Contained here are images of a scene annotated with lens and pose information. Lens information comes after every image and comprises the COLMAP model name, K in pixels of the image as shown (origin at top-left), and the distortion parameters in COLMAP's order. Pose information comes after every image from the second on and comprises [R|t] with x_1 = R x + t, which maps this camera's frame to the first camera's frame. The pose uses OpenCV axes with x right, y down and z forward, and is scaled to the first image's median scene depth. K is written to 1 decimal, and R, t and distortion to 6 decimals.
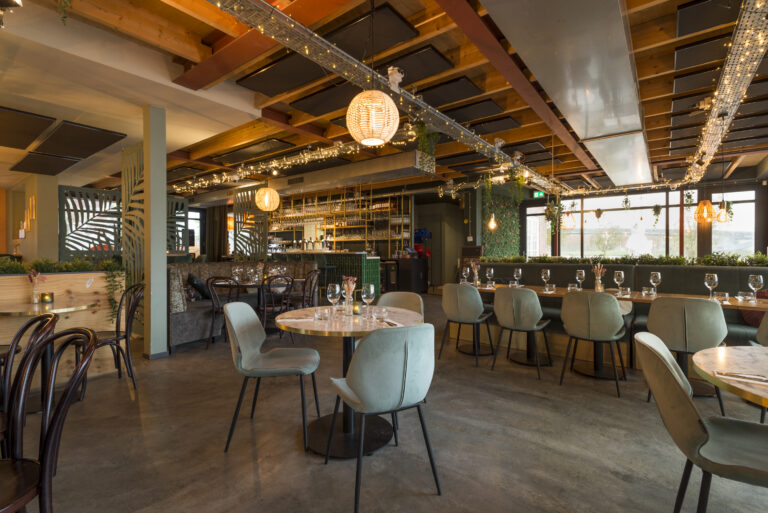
lens RADIAL K [[360.8, 0, 384.0], [0, 360.8, 256.5], [0, 0, 1]] dist [0.000317, 0.000136]
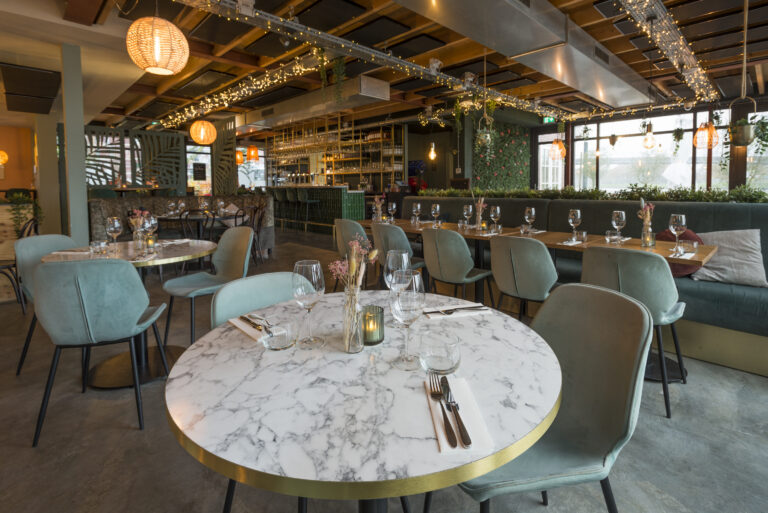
lens RADIAL K [[381.9, 0, 384.9], [0, 381.9, 206.4], [0, 0, 1]] dist [0.002036, 0.000032]
pose [[0.990898, 0.004060, -0.134552, 0.181813], [0.001617, 0.999114, 0.042060, 0.000550], [0.134603, -0.041895, 0.990014, 0.011552]]
